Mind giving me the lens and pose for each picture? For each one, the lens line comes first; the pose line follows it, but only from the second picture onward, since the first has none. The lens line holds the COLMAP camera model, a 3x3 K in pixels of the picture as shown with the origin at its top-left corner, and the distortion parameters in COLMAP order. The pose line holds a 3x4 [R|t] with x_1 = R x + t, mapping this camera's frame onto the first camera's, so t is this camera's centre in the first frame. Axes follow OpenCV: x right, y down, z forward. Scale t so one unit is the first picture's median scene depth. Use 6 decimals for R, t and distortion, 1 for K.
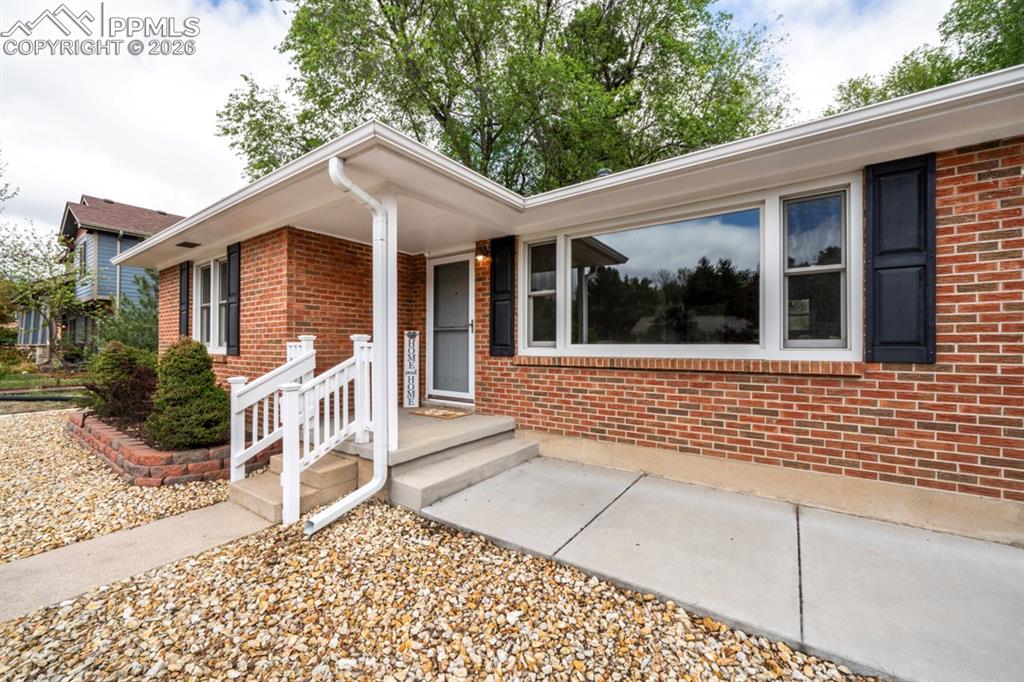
lens RADIAL K [[399.1, 0, 510.7], [0, 399.1, 343.6], [0, 0, 1]] dist [-0.000027, 0.000000]
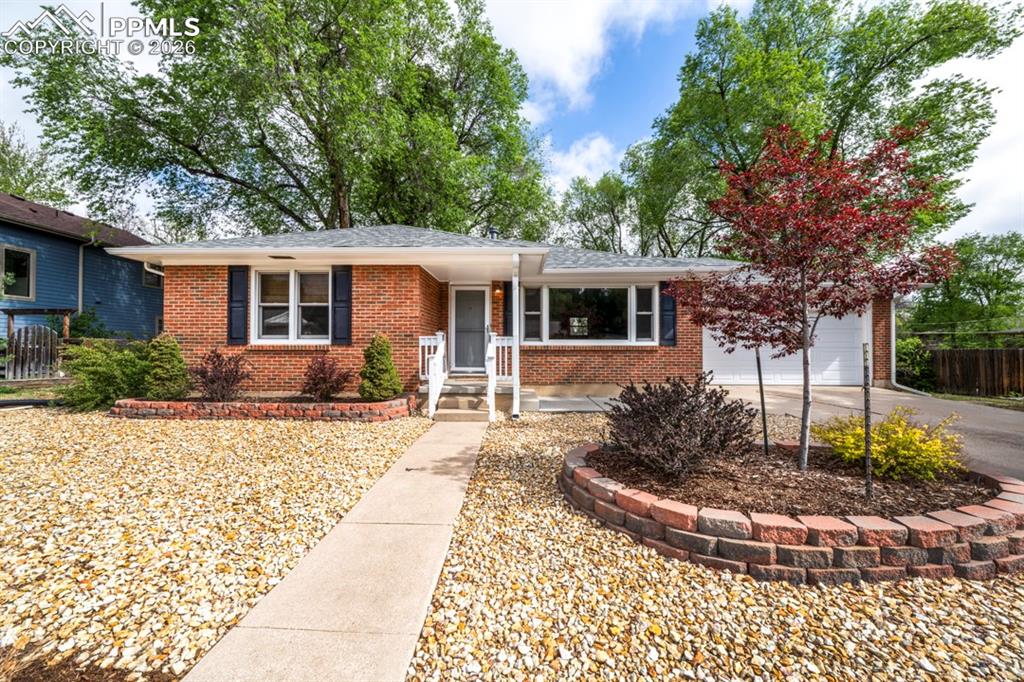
lens RADIAL K [[382.6, 0, 511.3], [0, 382.6, 341.2], [0, 0, 1]] dist [0.000042, 0.000000]
pose [[0.819111, 0.005846, 0.573605, -1.070598], [-0.005559, 0.999982, -0.002253, 0.015246], [-0.573608, -0.001344, 0.819129, -0.464045]]
